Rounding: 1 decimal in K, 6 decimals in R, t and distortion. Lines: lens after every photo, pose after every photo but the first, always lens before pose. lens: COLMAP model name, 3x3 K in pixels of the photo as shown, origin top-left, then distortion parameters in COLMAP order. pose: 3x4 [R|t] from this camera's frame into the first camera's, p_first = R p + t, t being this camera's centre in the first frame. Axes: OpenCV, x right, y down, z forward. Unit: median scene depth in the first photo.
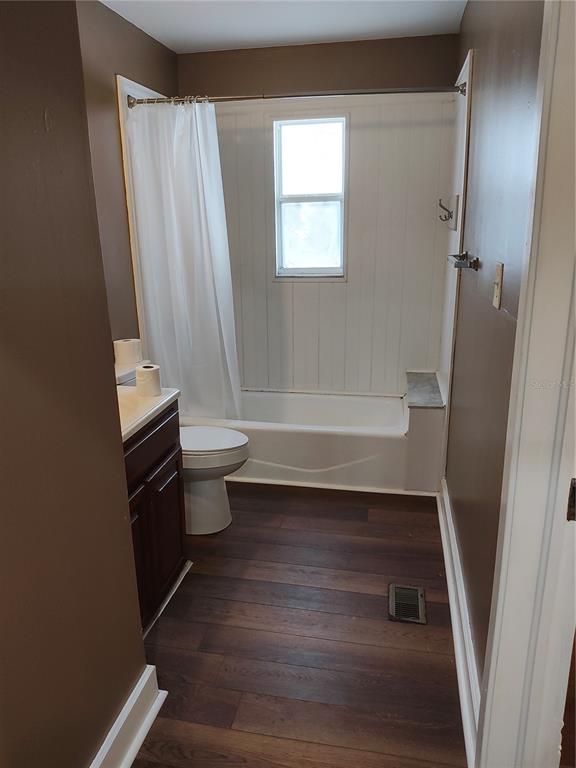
lens RADIAL K [[584.9, 0, 284.6], [0, 584.9, 384.1], [0, 0, 1]] dist [0.051757, -0.088045]
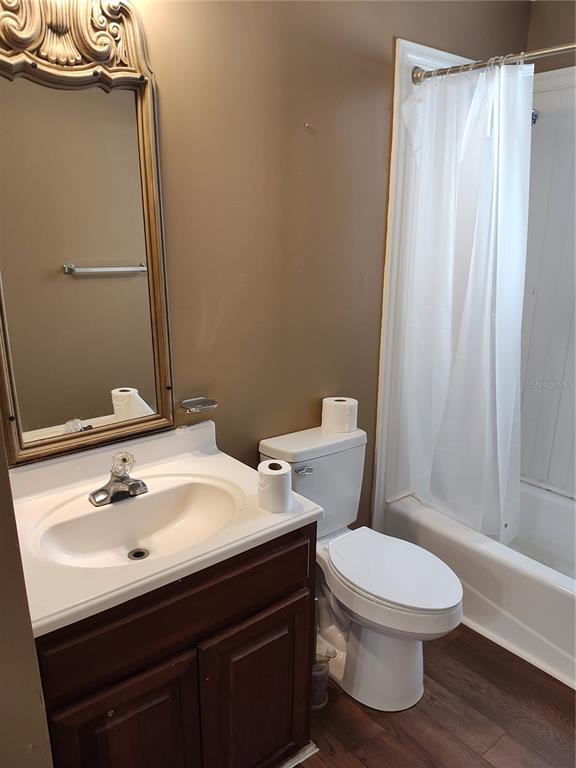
lens RADIAL K [[584.9, 0, 284.6], [0, 584.9, 384.1], [0, 0, 1]] dist [0.051757, -0.088045]
pose [[0.763905, 0.203715, -0.612331, 0.130481], [-0.198854, 0.977003, 0.076960, -0.138471], [0.613927, 0.062975, 0.786847, 0.367170]]
